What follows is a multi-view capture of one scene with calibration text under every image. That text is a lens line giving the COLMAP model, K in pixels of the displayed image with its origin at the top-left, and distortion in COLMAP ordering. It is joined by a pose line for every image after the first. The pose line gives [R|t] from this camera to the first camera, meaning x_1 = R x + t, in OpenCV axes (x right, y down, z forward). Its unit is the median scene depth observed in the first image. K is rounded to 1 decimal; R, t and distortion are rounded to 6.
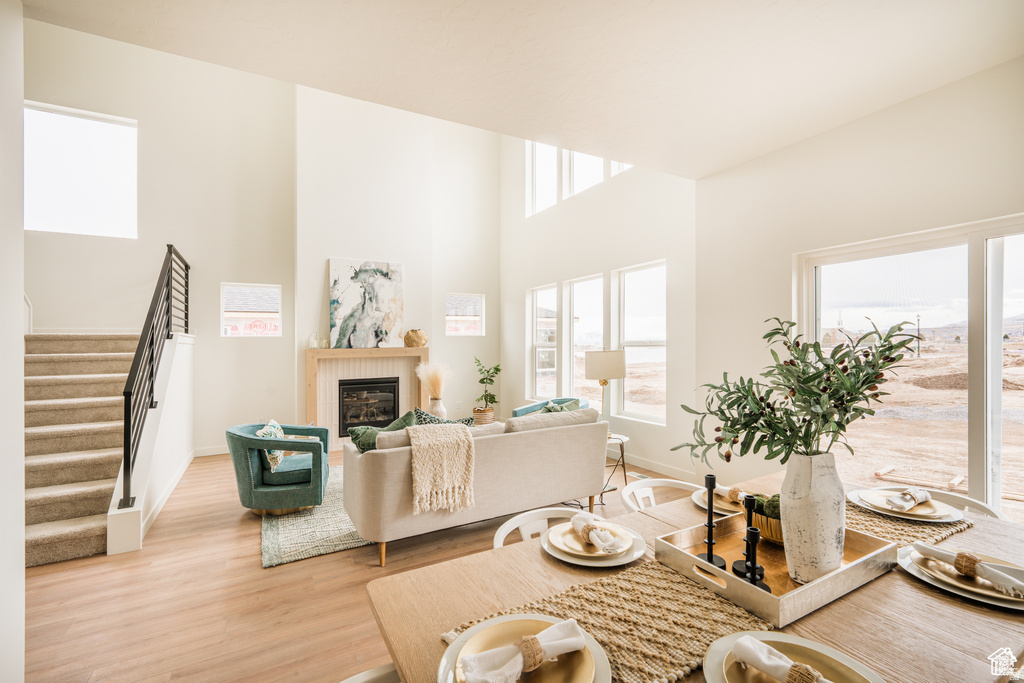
lens RADIAL K [[441.5, 0, 510.6], [0, 441.5, 341.9], [0, 0, 1]] dist [-0.001380, 0.000135]
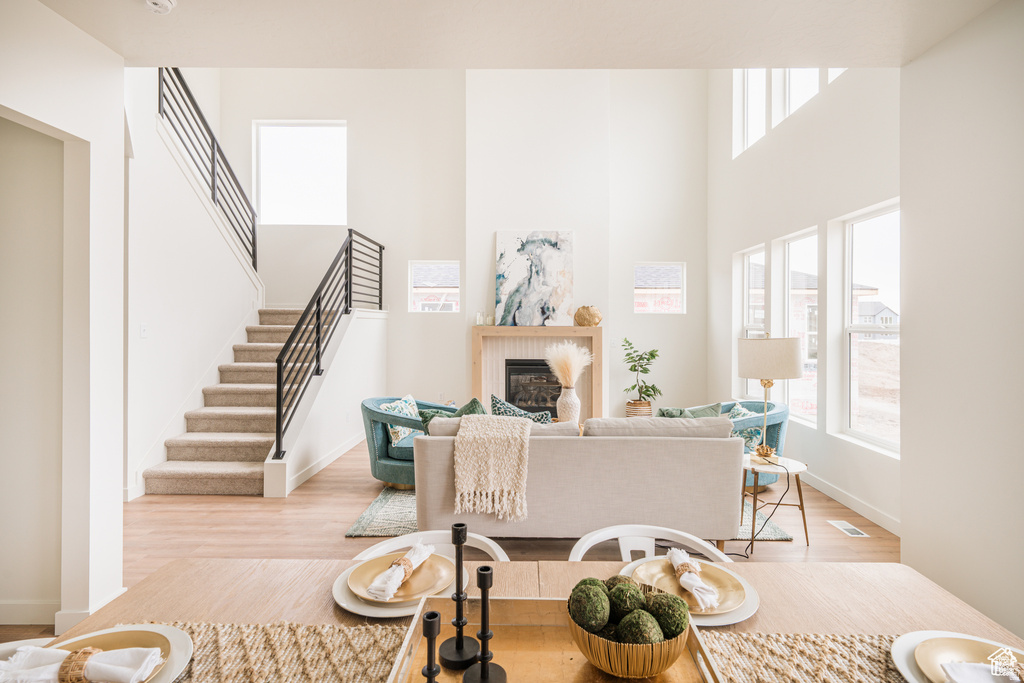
lens RADIAL K [[512.5, 0, 525.5], [0, 512.5, 318.4], [0, 0, 1]] dist [0.006566, -0.000476]
pose [[0.874488, 0.015151, -0.484810, 0.208560], [-0.015839, 0.999871, 0.002677, -0.005336], [0.484788, 0.005339, 0.874615, 0.077943]]
